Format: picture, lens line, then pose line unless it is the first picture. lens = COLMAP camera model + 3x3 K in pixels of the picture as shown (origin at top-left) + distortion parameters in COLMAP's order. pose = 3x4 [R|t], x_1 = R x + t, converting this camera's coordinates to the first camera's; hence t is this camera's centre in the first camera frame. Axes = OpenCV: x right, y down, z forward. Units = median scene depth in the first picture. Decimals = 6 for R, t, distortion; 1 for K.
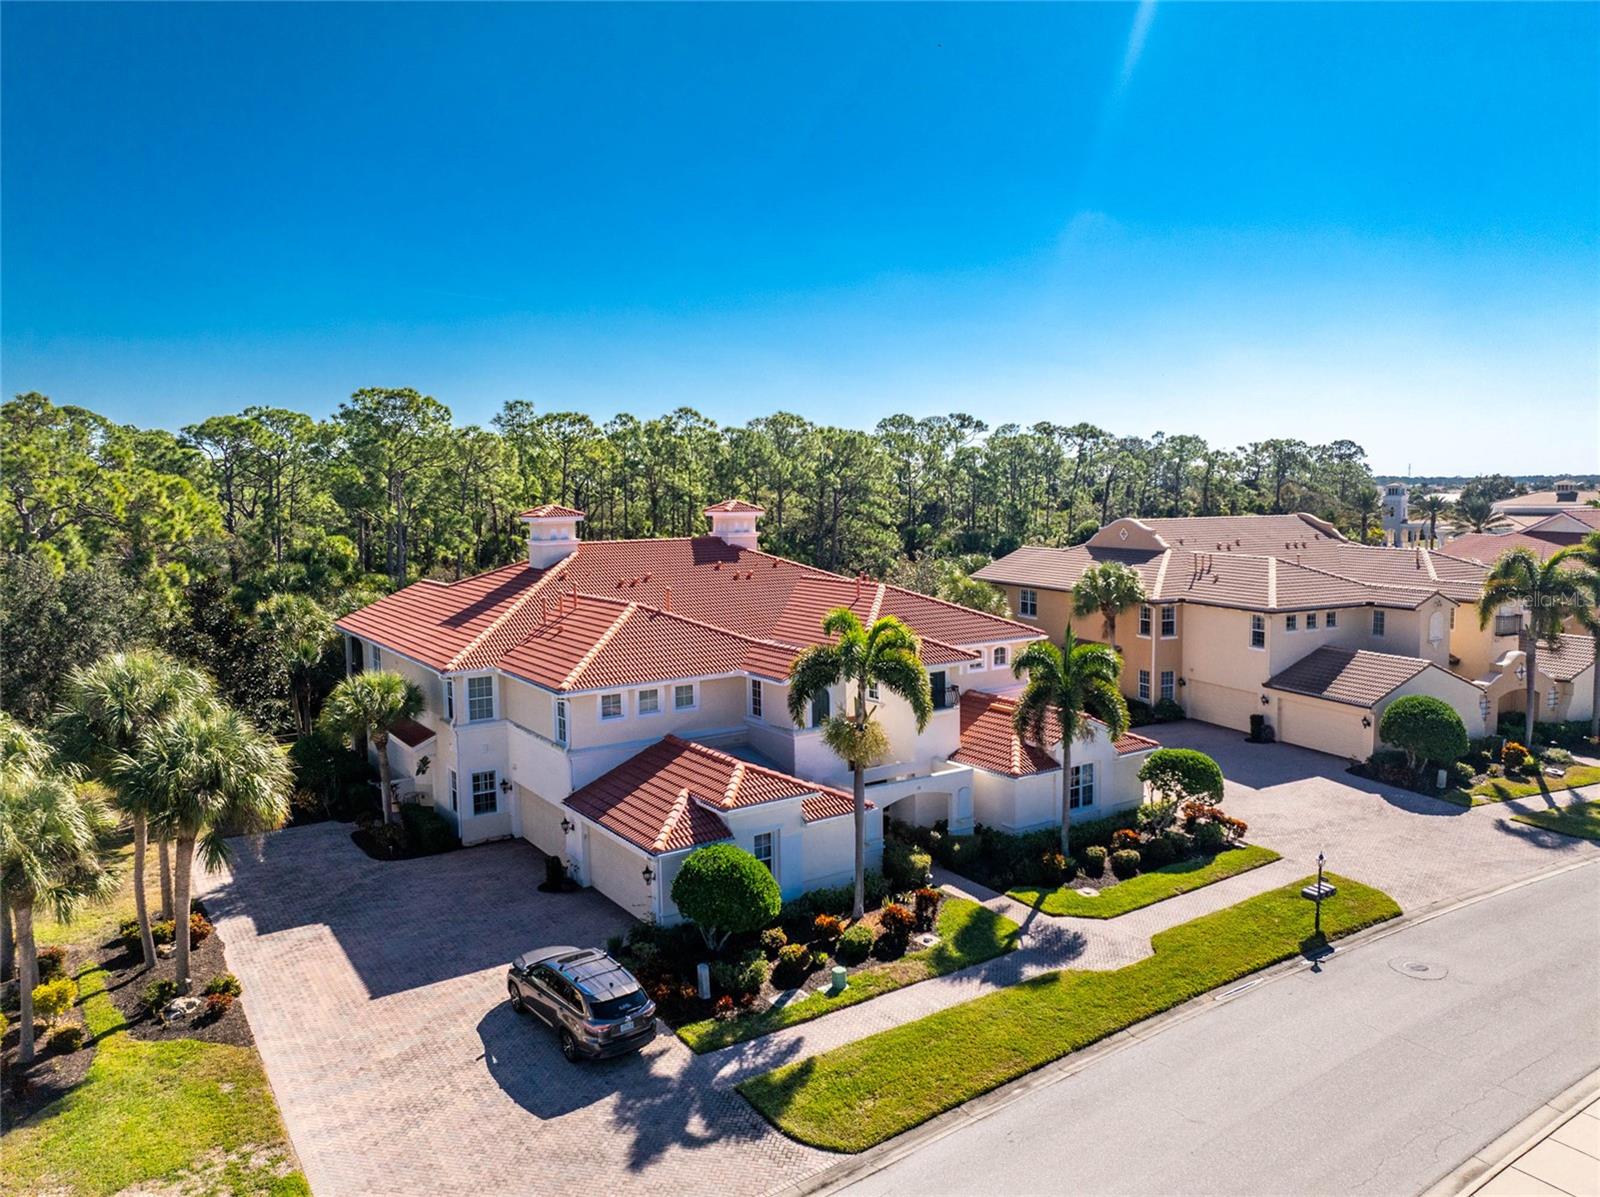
lens RADIAL K [[1132.5, 0, 794.9], [0, 1132.5, 585.8], [0, 0, 1]] dist [-0.053749, 0.022825]
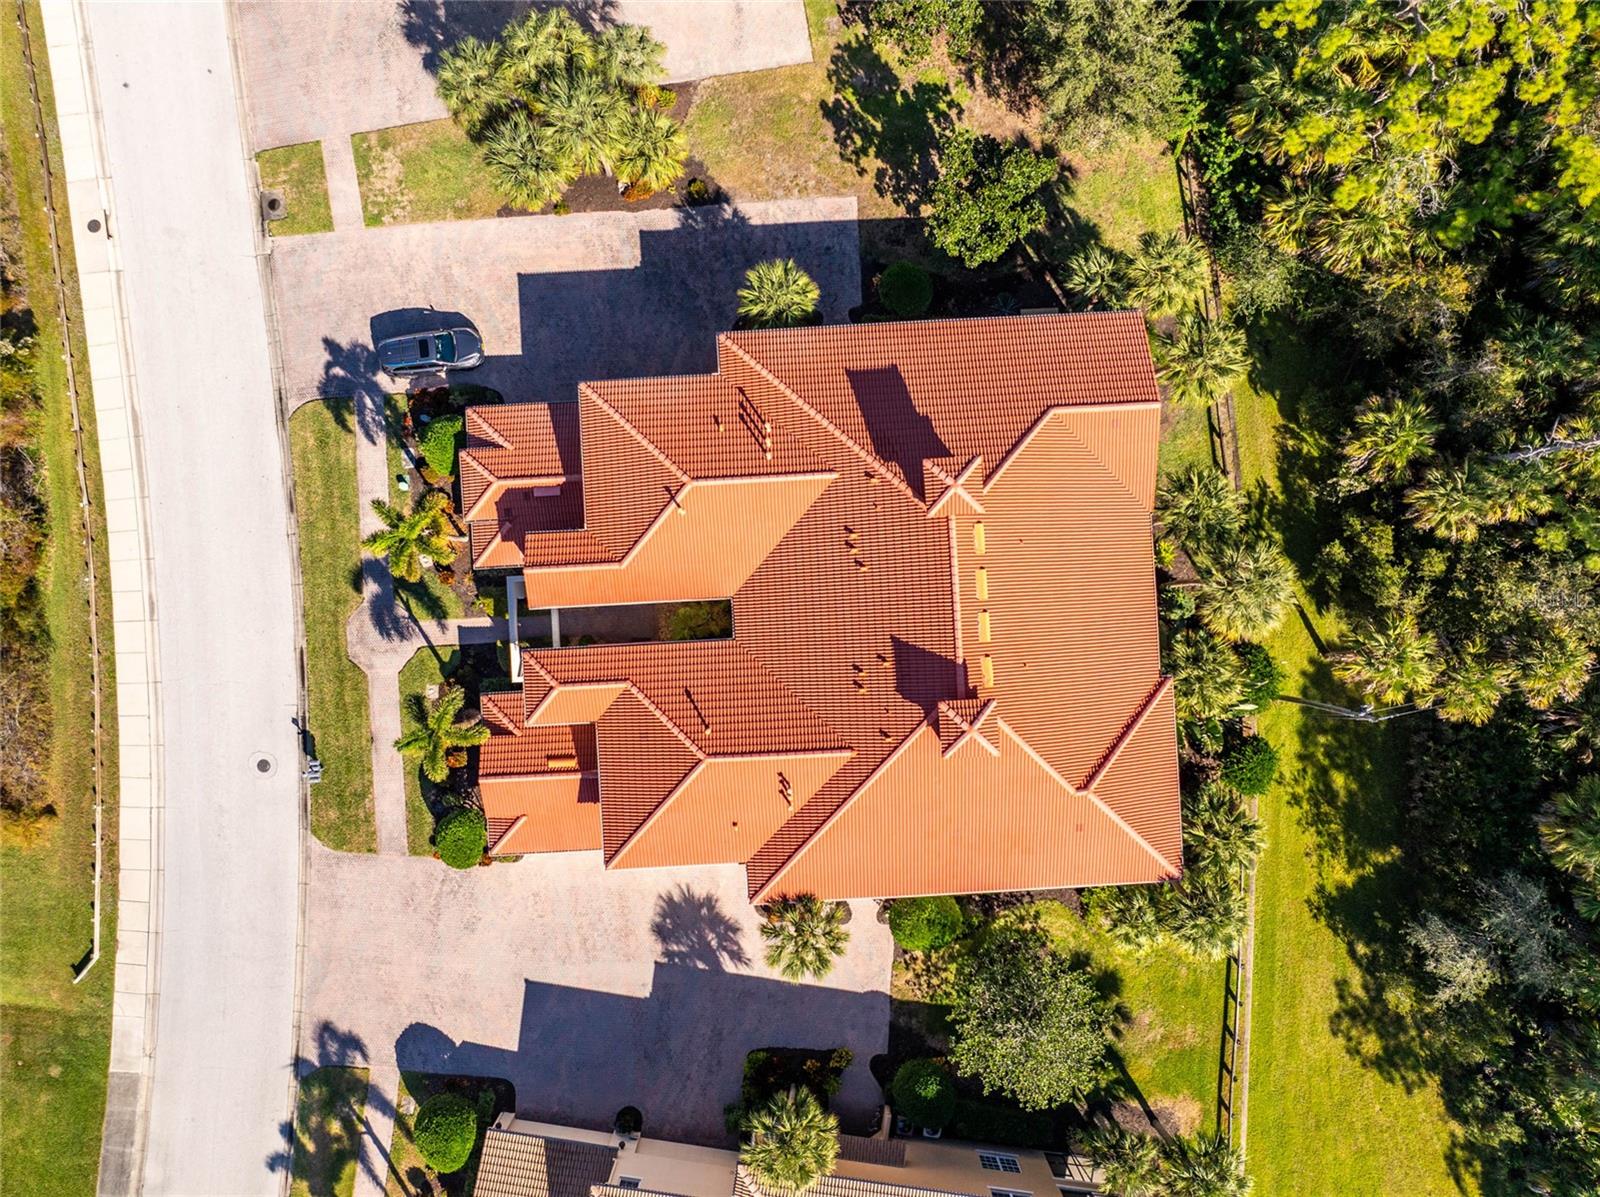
lens RADIAL K [[1132.5, 0, 805.8], [0, 1132.5, 588.4], [0, 0, 1]] dist [-0.053749, 0.022825]
pose [[-0.505752, 0.862679, -0.000261, -0.125838], [-0.069793, -0.040615, 0.996734, -1.313539], [0.859851, 0.504119, 0.080750, 1.237000]]
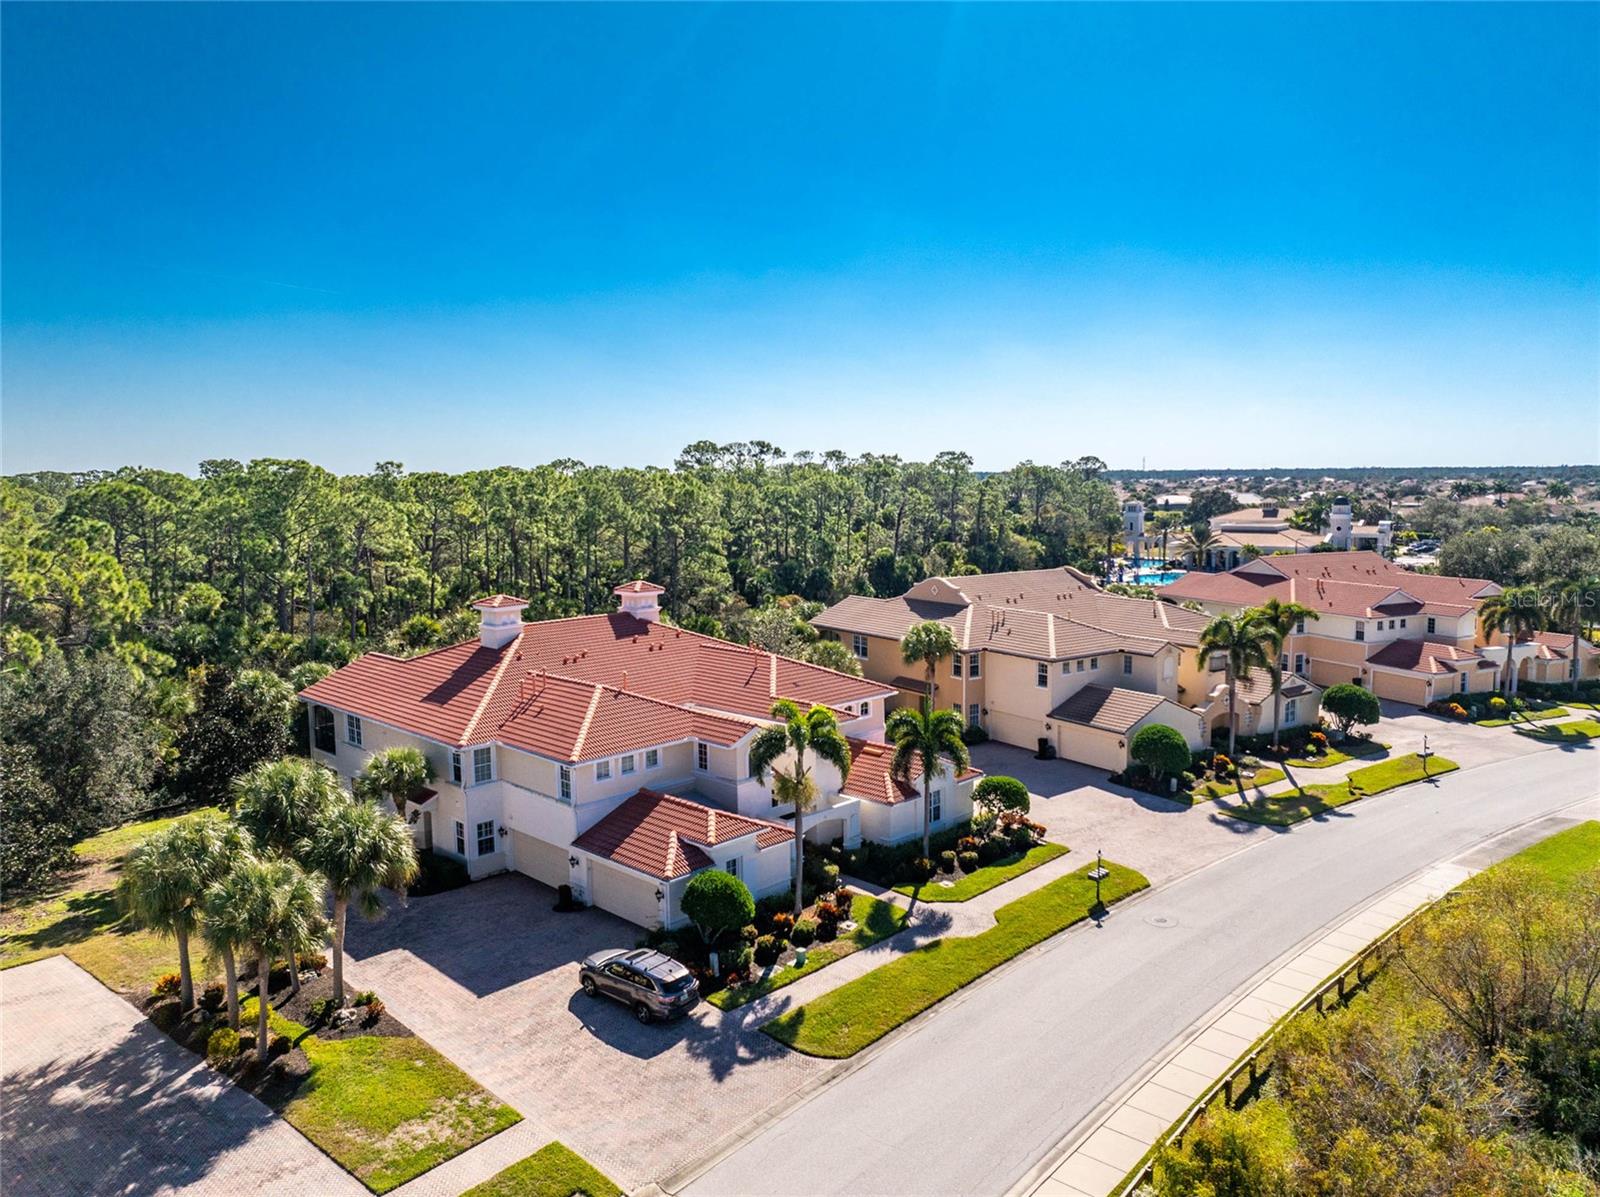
lens RADIAL K [[1132.5, 0, 792.3], [0, 1132.5, 595.4], [0, 0, 1]] dist [-0.053749, 0.022825]
pose [[0.979875, -0.019722, 0.198633, -0.209818], [0.016166, 0.999679, 0.019507, -0.127157], [-0.198954, -0.015904, 0.979880, -0.364949]]
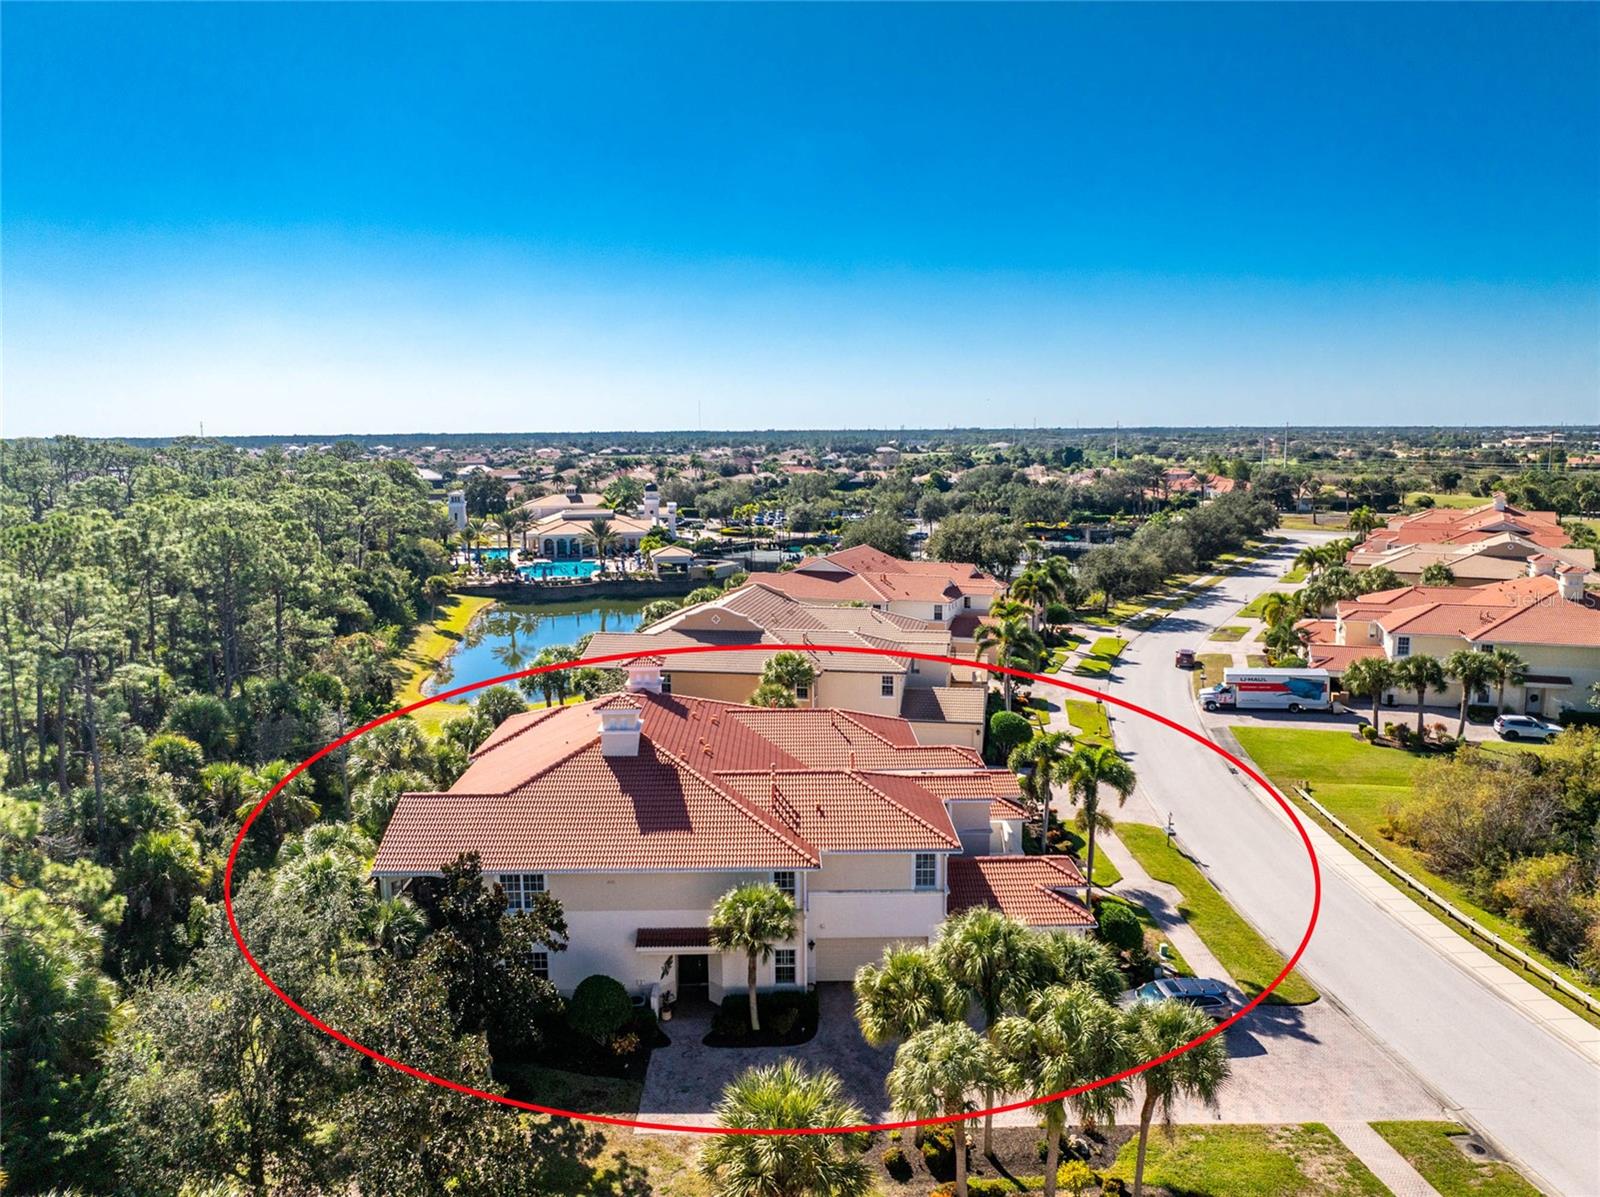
lens RADIAL K [[1132.5, 0, 800.5], [0, 1132.5, 595.7], [0, 0, 1]] dist [-0.053749, 0.022825]
pose [[0.539697, -0.113633, 0.834155, -1.406926], [0.073187, 0.993430, 0.087979, -0.345119], [-0.838672, 0.013567, 0.544467, 0.402296]]
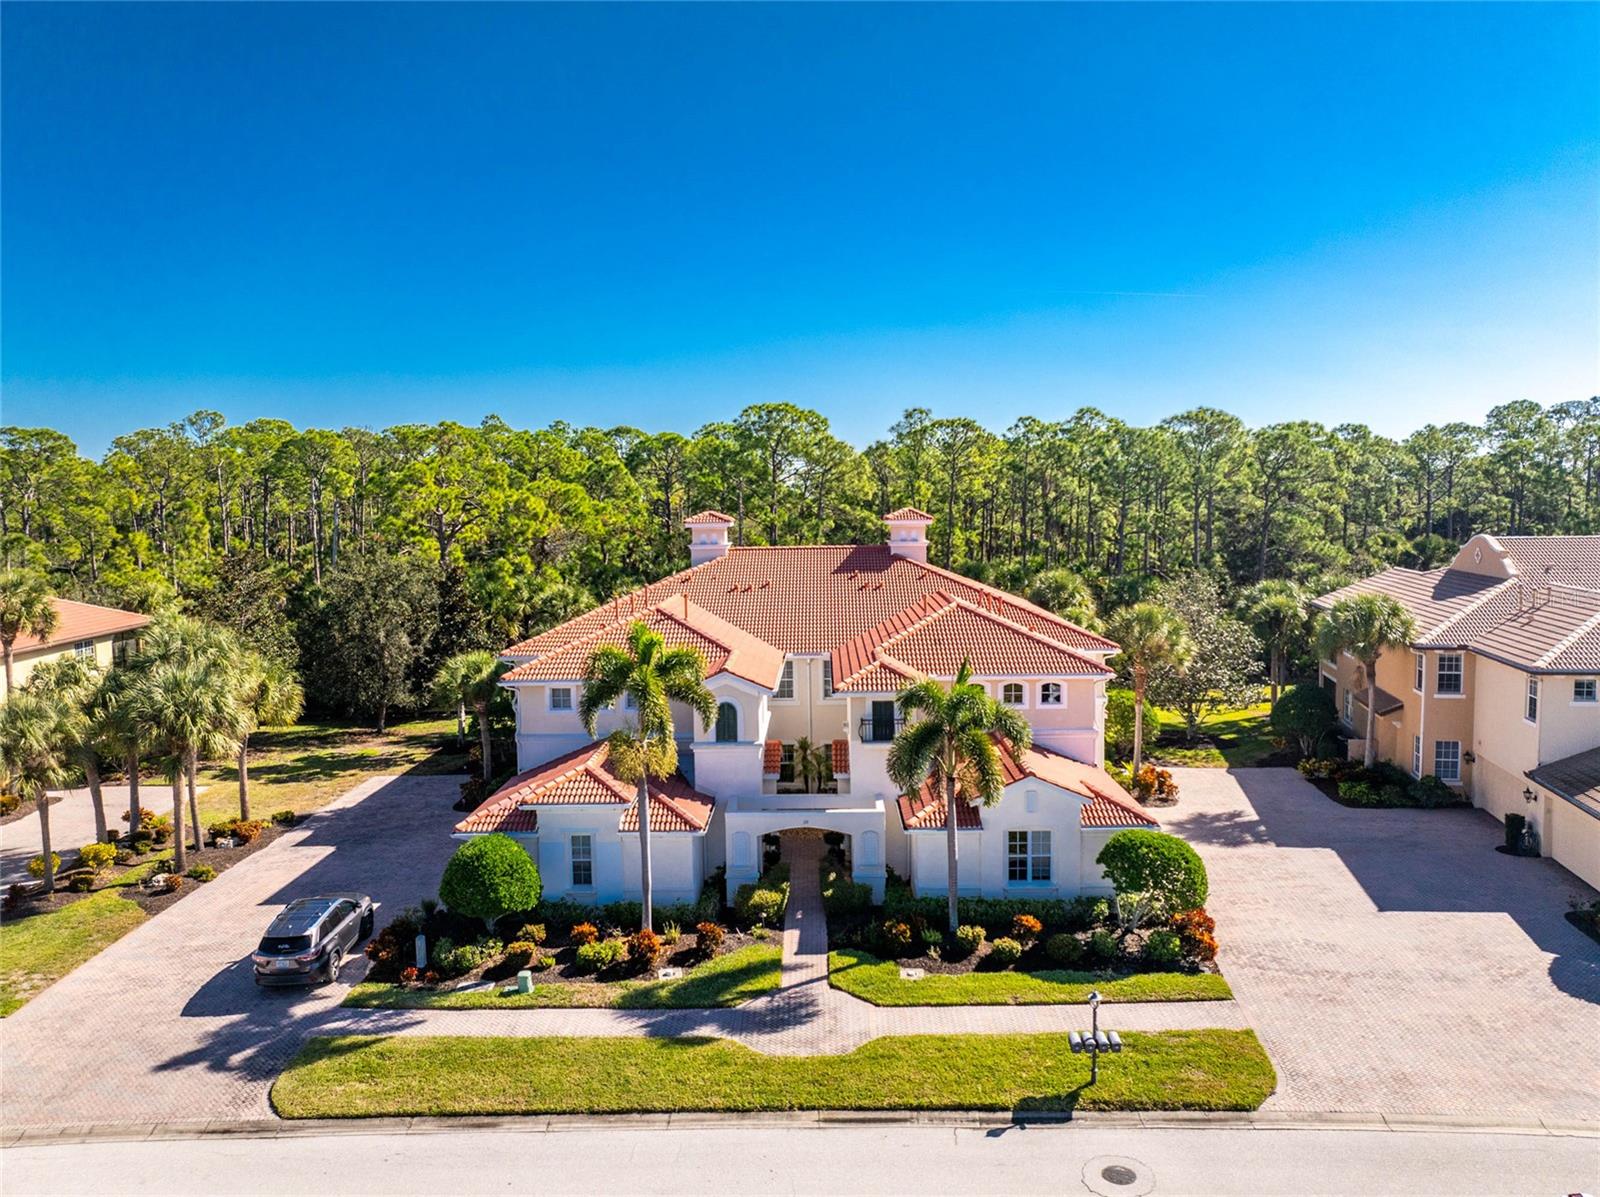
lens RADIAL K [[1132.5, 0, 797.7], [0, 1132.5, 568.5], [0, 0, 1]] dist [-0.053749, 0.022825]
pose [[0.820572, 0.037421, -0.570317, 0.657766], [-0.046259, 0.998929, -0.001013, -0.029524], [0.569669, 0.027214, 0.821424, 0.240144]]
